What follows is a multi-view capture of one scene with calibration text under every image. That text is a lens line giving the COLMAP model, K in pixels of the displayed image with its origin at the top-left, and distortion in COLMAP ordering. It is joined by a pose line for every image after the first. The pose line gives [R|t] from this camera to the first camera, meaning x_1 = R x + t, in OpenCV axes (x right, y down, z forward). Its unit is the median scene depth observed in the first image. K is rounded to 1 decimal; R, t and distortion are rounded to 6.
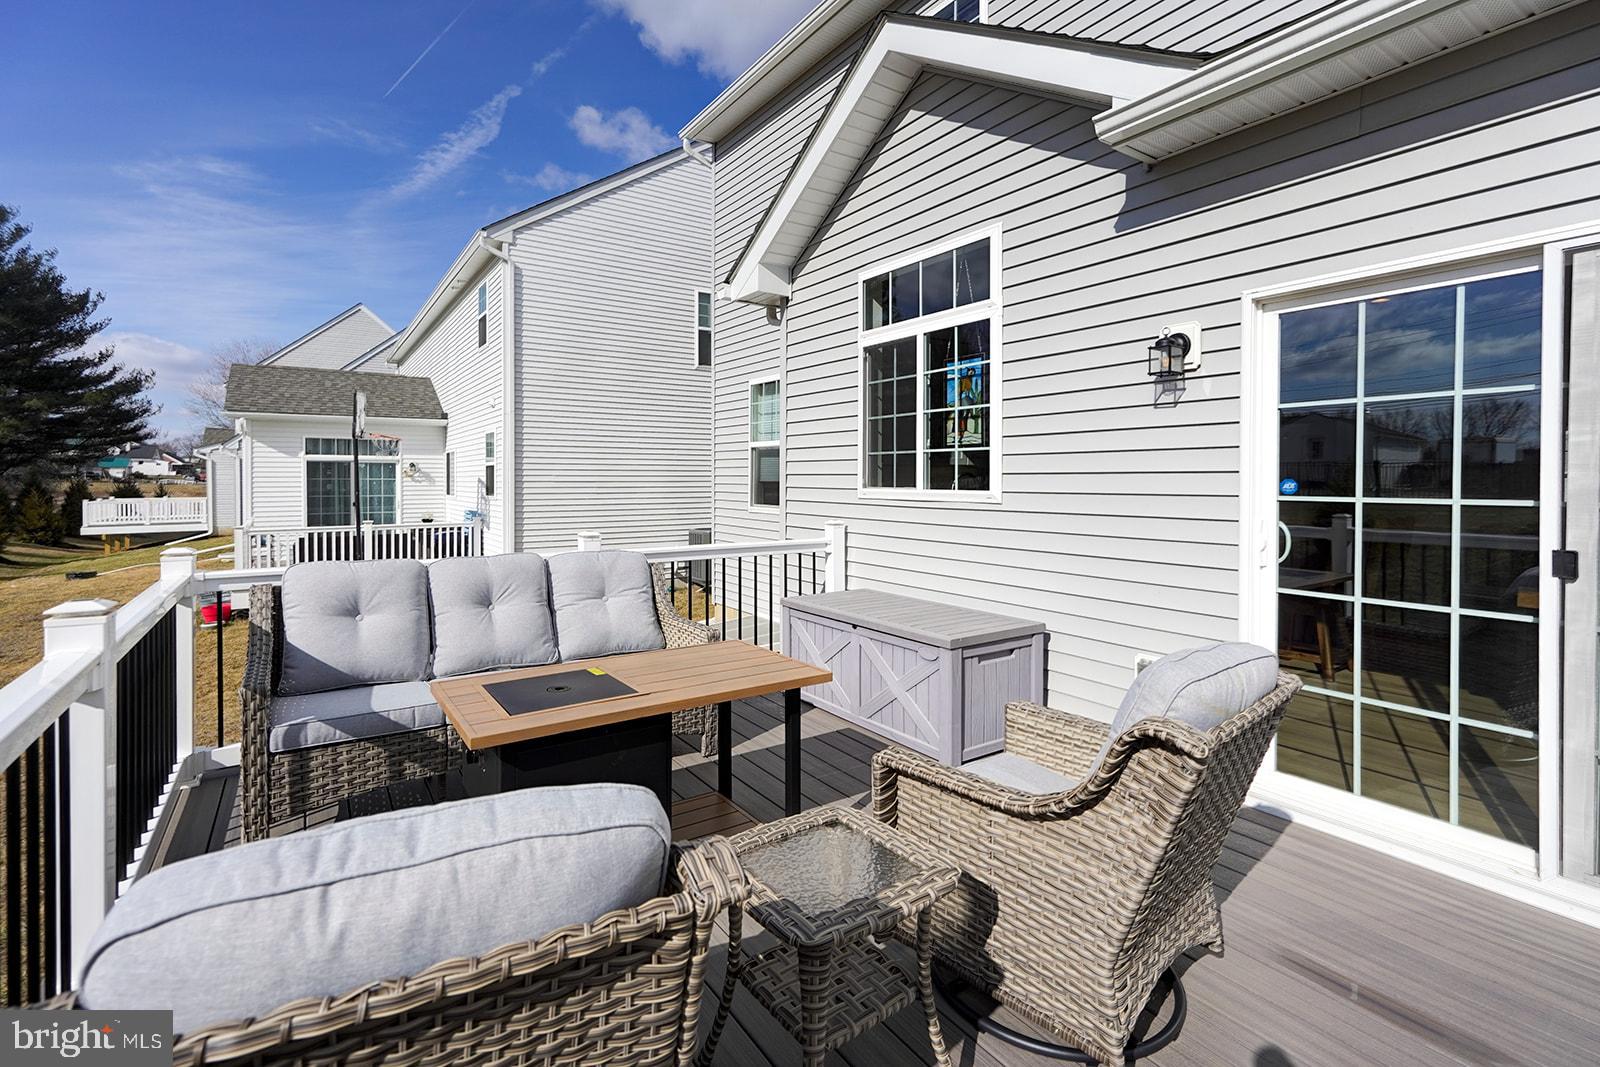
lens RADIAL K [[734.1, 0, 791.9], [0, 734.1, 487.5], [0, 0, 1]] dist [0.000546, 0.000252]
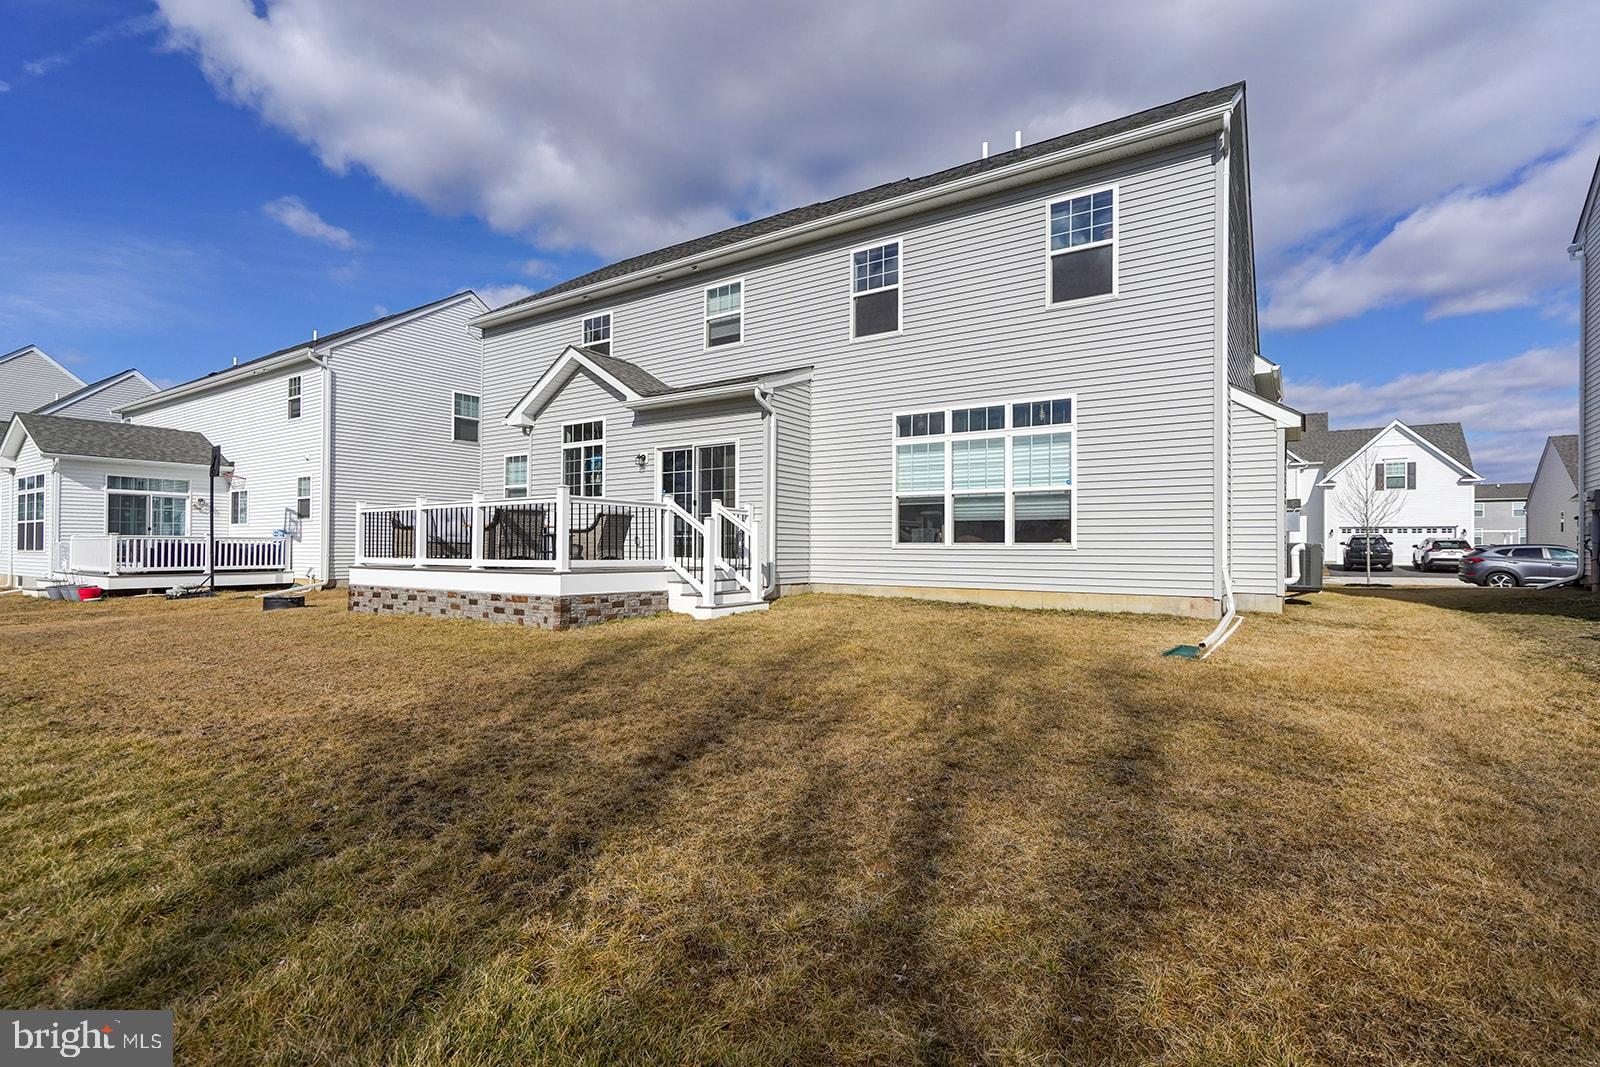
lens RADIAL K [[720.7, 0, 798.2], [0, 720.7, 541.1], [0, 0, 1]] dist [0.000155, 0.000285]
pose [[0.917242, 0.008103, 0.398247, -0.191762], [0.000674, 0.999760, -0.021893, 0.249123], [-0.398329, 0.020349, 0.917017, -2.086658]]
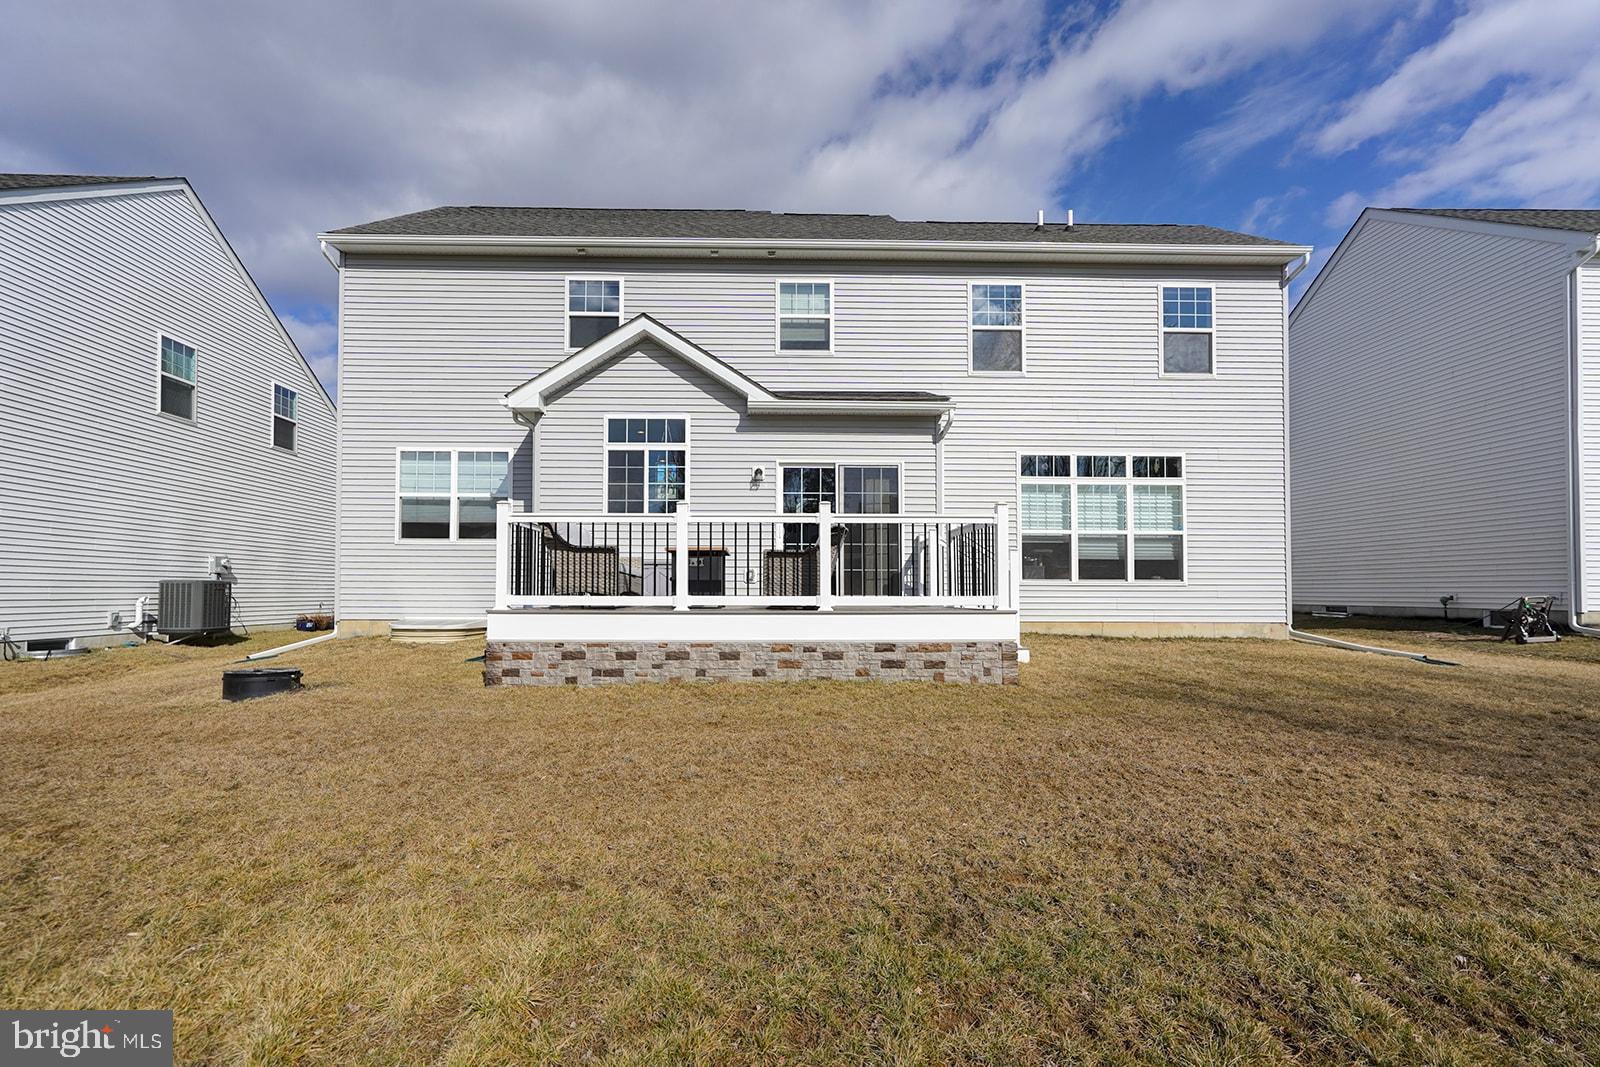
lens RADIAL K [[717.3, 0, 773.9], [0, 717.3, 579.9], [0, 0, 1]] dist [-0.001443, 0.007618]
pose [[0.531756, 0.016720, 0.846733, -1.499504], [0.008917, 0.999639, -0.025339, 0.258665], [-0.846851, 0.021025, 0.531415, -0.529733]]
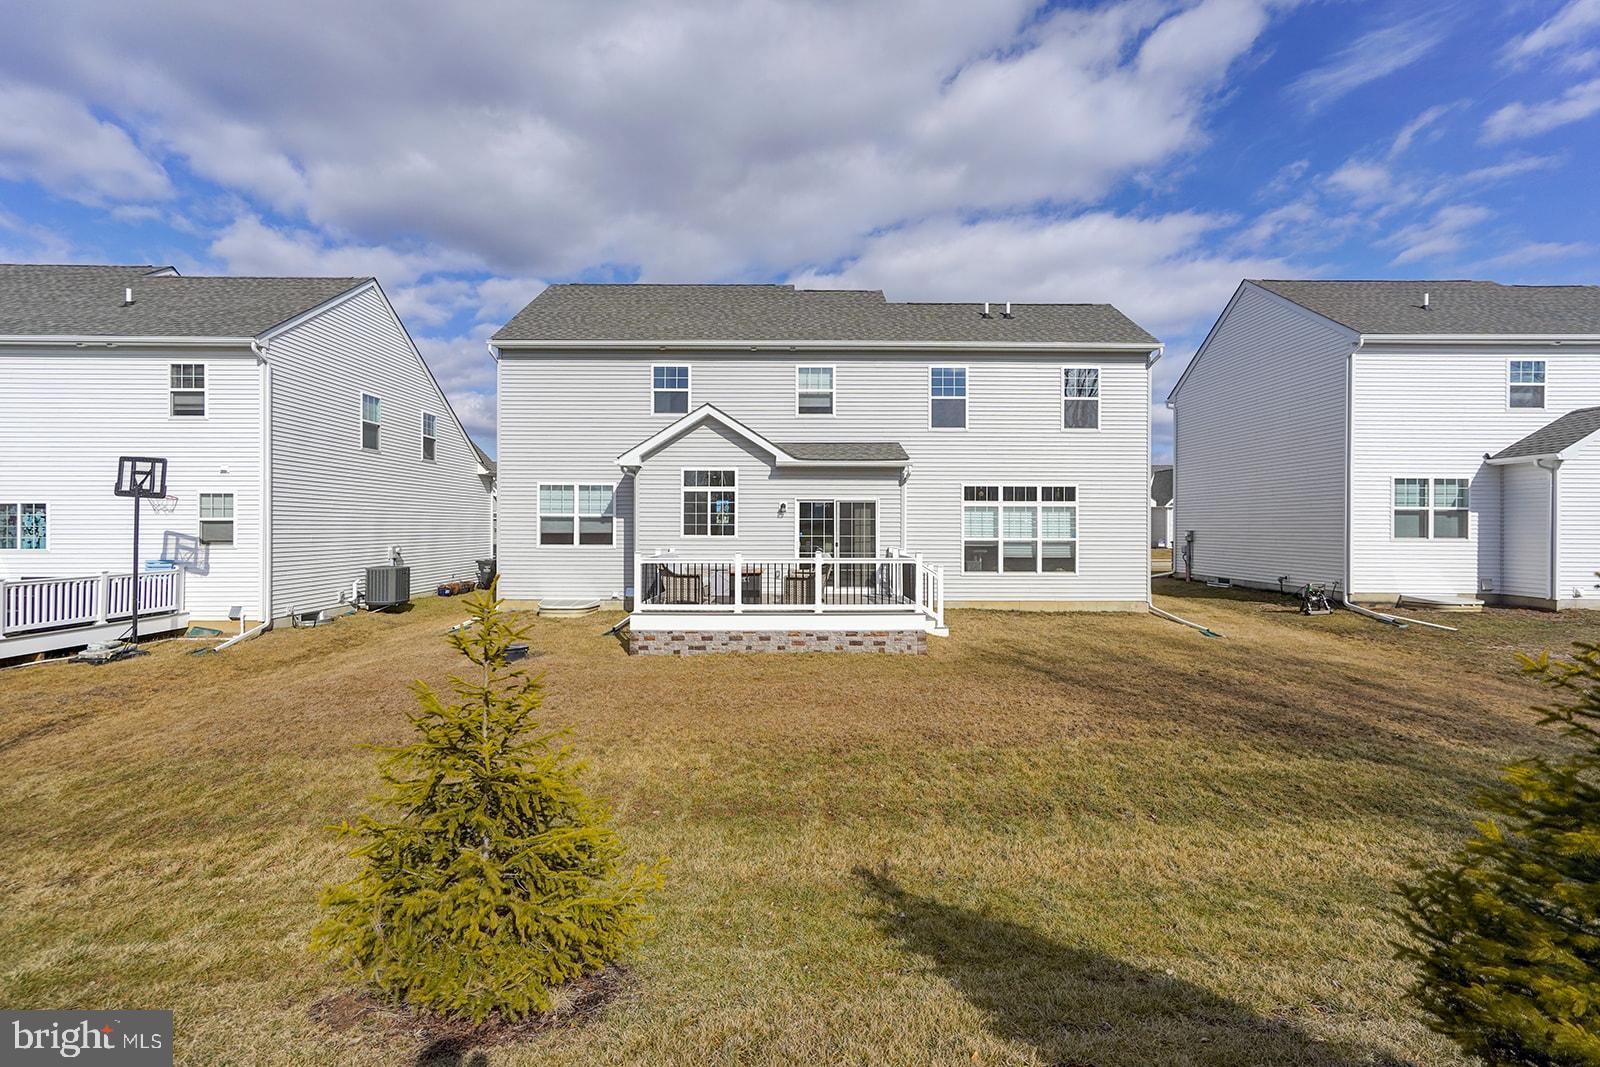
lens RADIAL K [[694.0, 0, 800.0], [0, 694.0, 533.5], [0, 0, 1]] dist [-0.002169, -0.000008]
pose [[0.537214, -0.002306, 0.843443, -2.357992], [0.007828, 0.999967, -0.002252, 0.004598], [-0.843410, 0.007813, 0.537214, -1.134285]]
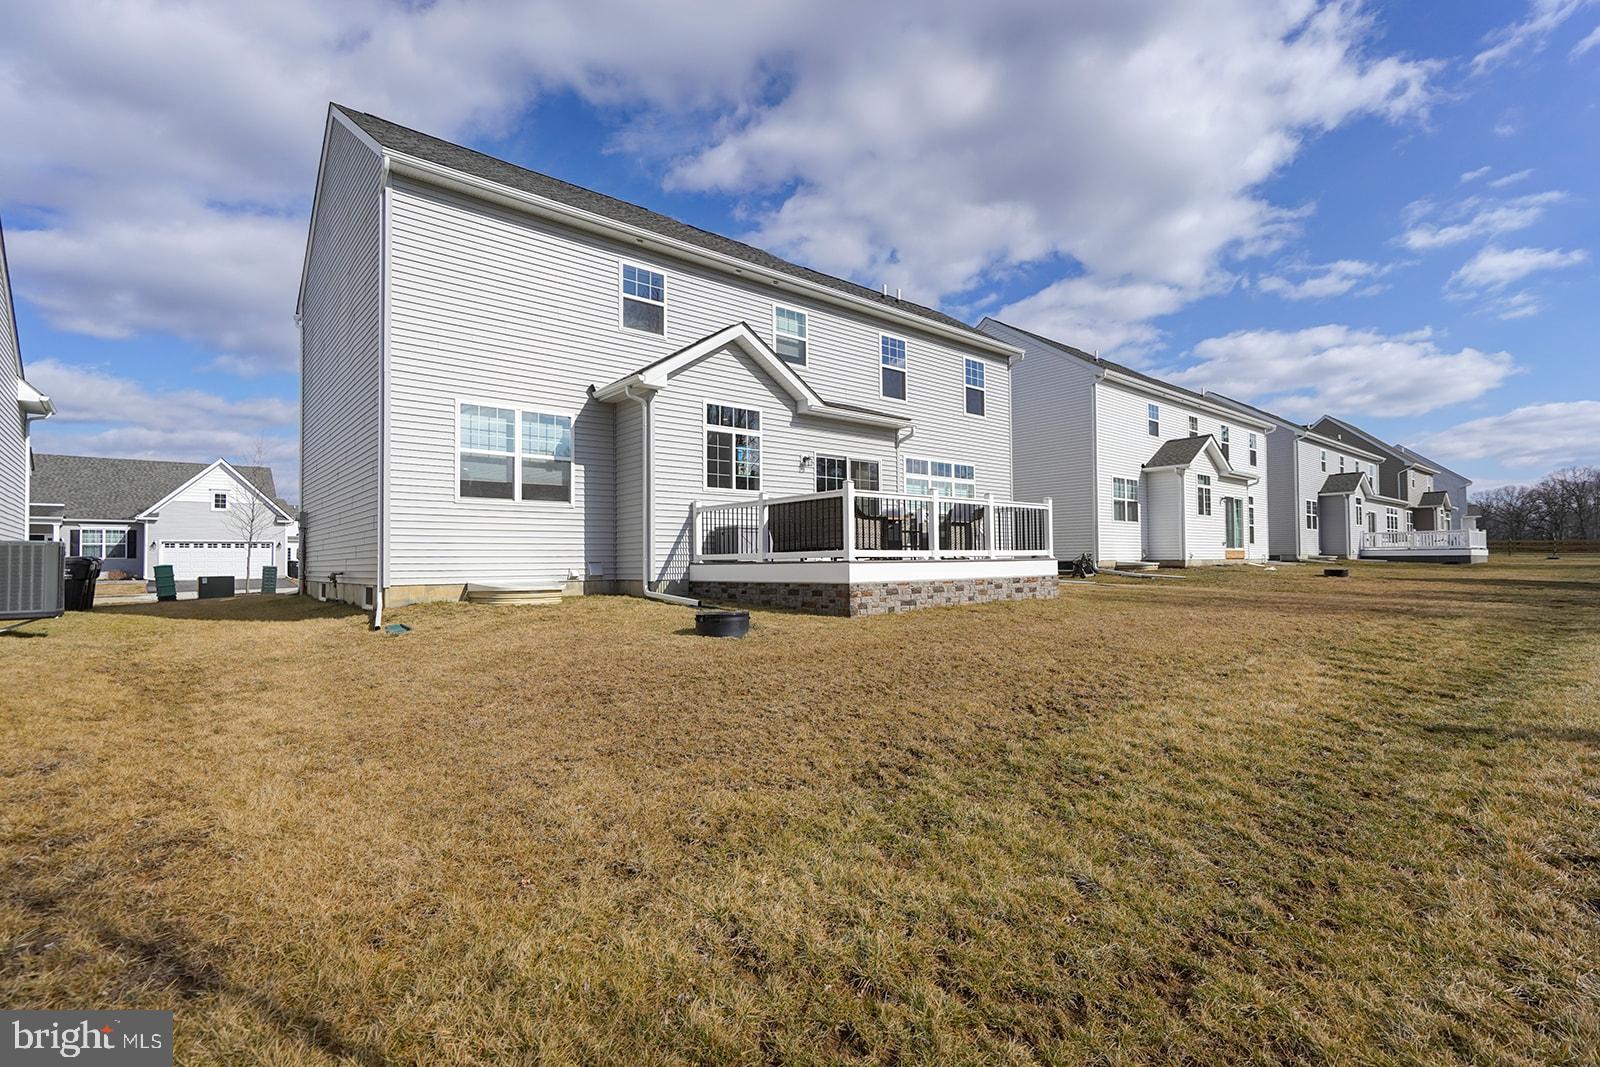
lens RADIAL K [[720.7, 0, 798.2], [0, 720.7, 541.1], [0, 0, 1]] dist [0.000155, 0.000285]
pose [[-0.110146, 0.027012, 0.993548, -2.517813], [0.024603, 0.999398, -0.024444, 0.267747], [-0.993611, 0.021751, -0.110744, 1.051894]]
